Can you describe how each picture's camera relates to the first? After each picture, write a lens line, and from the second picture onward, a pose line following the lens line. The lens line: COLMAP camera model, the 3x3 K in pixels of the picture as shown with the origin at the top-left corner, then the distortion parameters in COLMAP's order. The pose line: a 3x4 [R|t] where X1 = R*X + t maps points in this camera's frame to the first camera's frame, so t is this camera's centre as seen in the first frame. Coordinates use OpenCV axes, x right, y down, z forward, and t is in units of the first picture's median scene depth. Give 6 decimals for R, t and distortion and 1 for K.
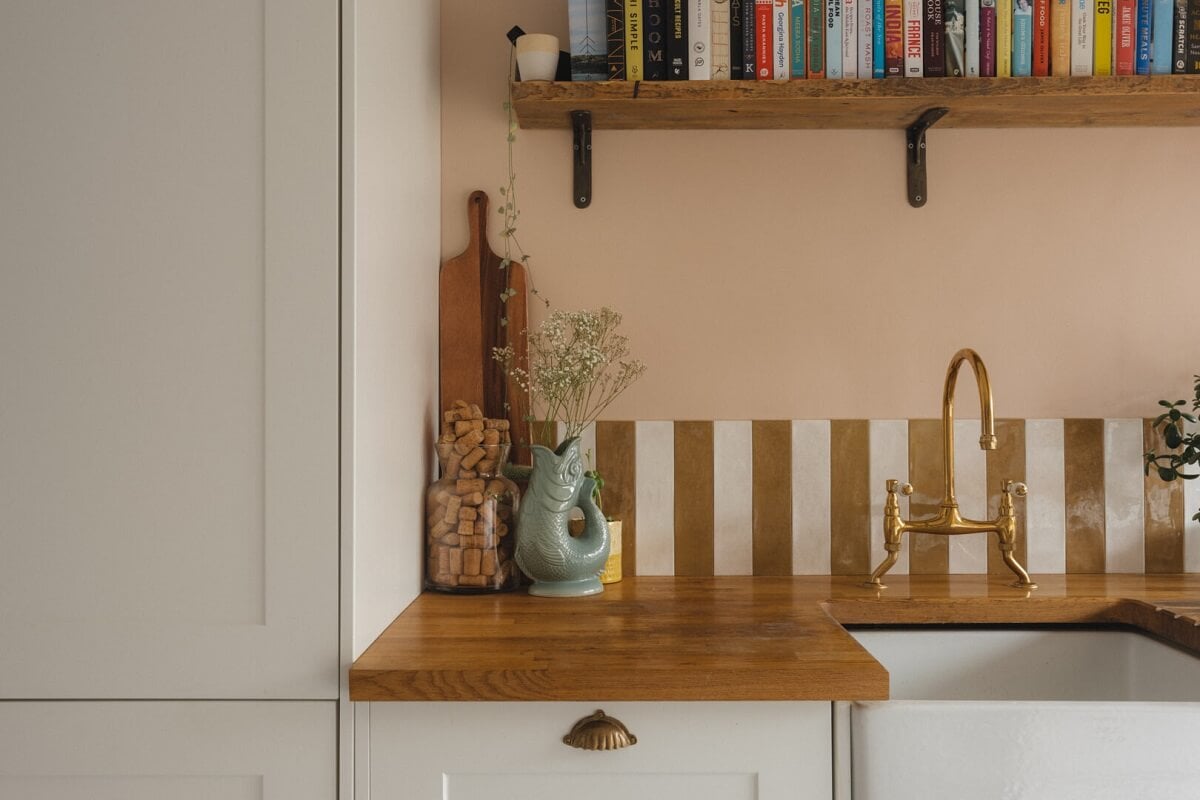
lens RADIAL K [[976.9, 0, 600.0], [0, 976.9, 400.0], [0, 0, 1]] dist [-0.004407, 0.015360]
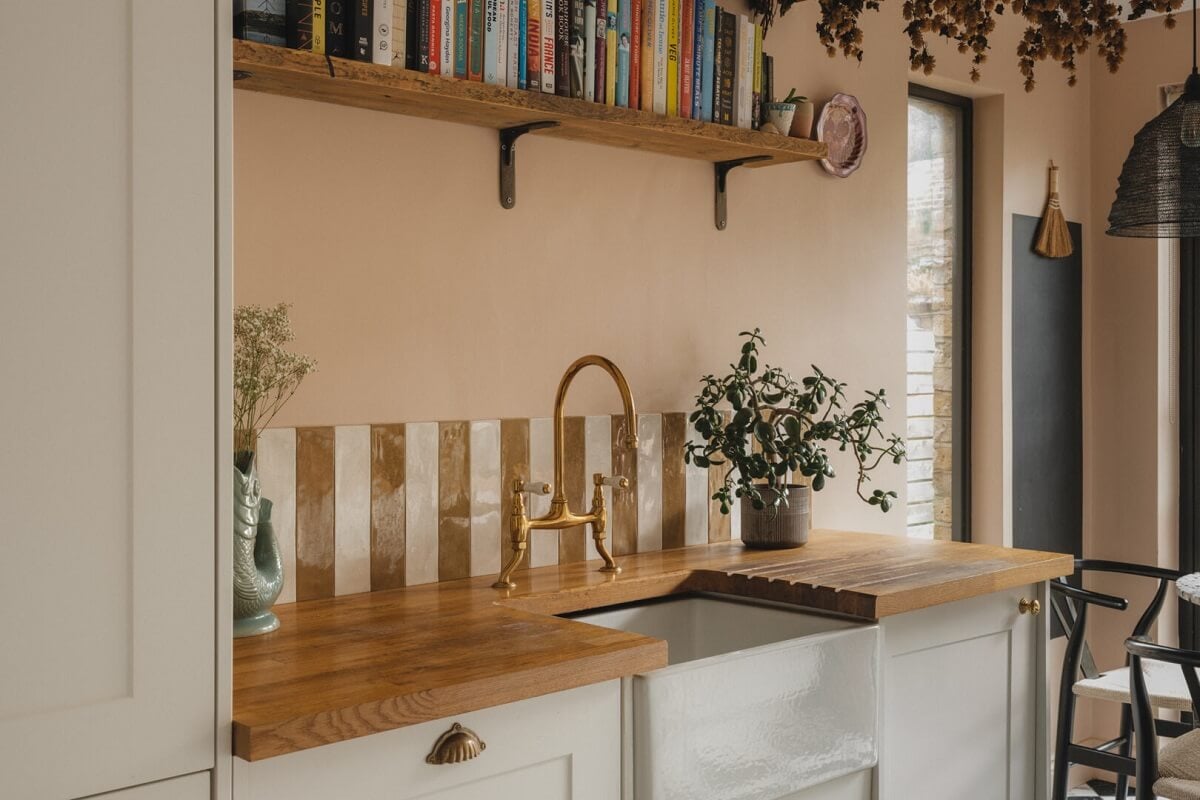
lens RADIAL K [[1337.5, 0, 600.0], [0, 1337.5, 400.0], [0, 0, 1]] dist [0.006664, 0.024345]
pose [[0.720253, -0.016779, 0.693508, -0.635246], [-0.000209, 0.999702, 0.024405, -0.038093], [-0.693711, -0.017723, 0.720035, -0.070566]]
